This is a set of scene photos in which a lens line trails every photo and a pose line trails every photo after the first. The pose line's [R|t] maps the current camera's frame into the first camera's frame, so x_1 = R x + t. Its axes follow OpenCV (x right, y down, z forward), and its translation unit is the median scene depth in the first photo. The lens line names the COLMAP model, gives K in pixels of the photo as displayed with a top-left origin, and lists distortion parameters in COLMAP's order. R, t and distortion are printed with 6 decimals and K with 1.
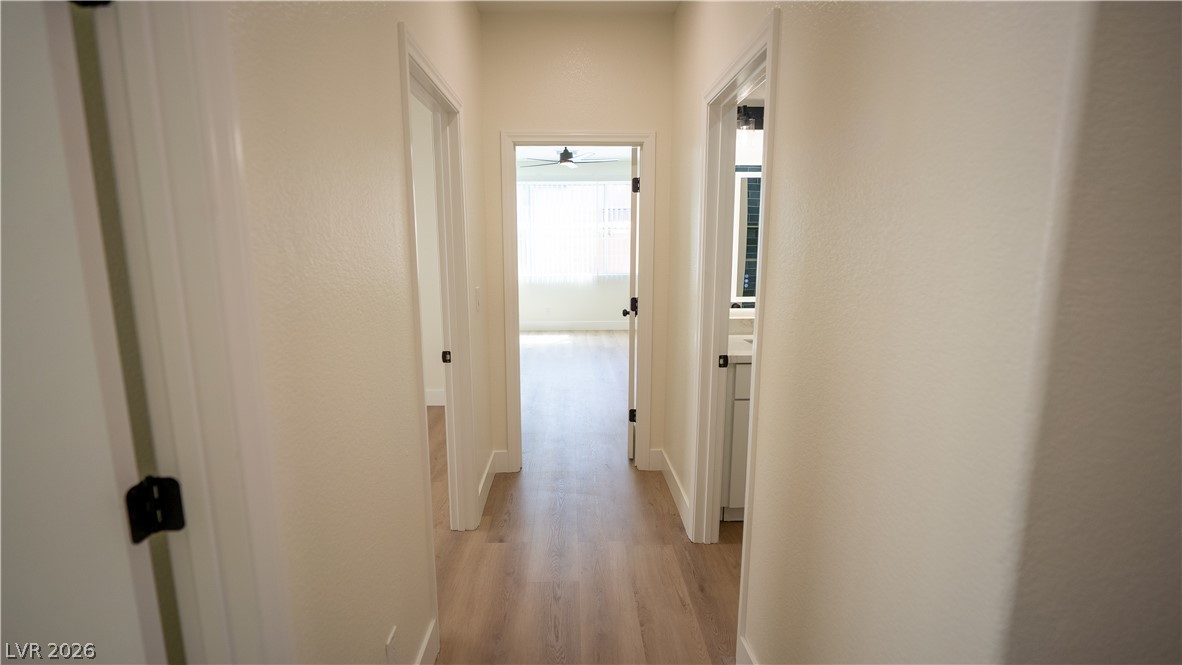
lens RADIAL K [[530.6, 0, 589.7], [0, 530.6, 331.9], [0, 0, 1]] dist [-0.005752, 0.000976]
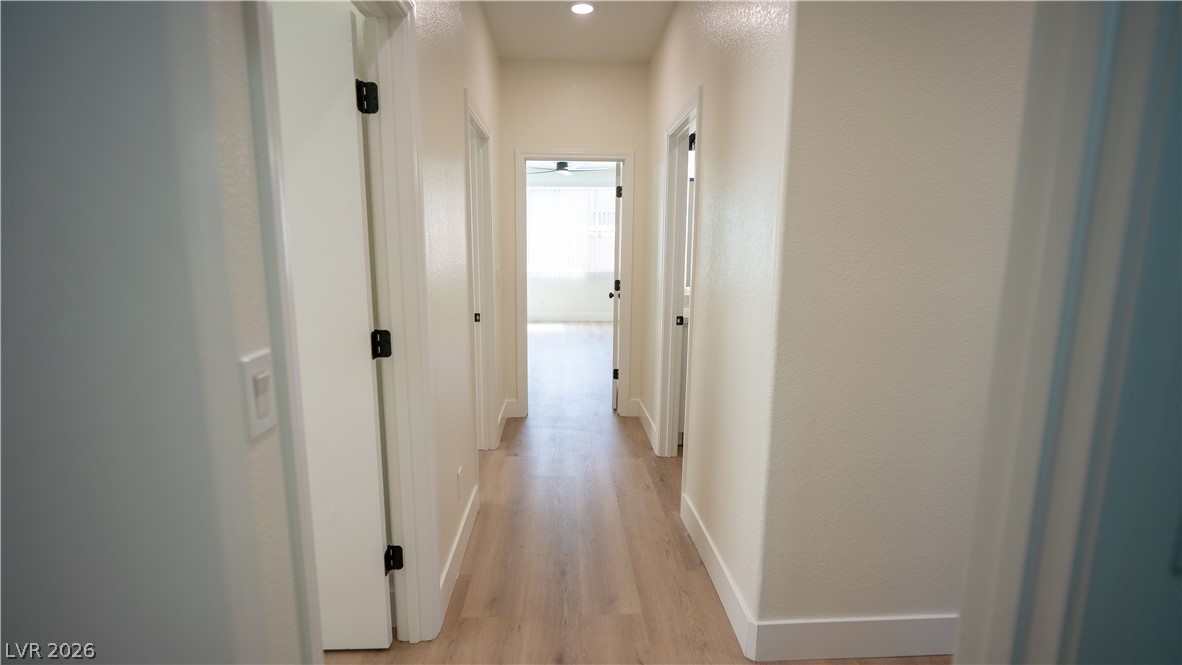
lens RADIAL K [[530.6, 0, 591.1], [0, 530.6, 334.0], [0, 0, 1]] dist [-0.005752, 0.000976]
pose [[0.999773, 0.005930, 0.020476, -0.005011], [-0.005848, 0.999975, -0.004068, 0.076339], [-0.020500, 0.003947, 0.999782, -0.293957]]
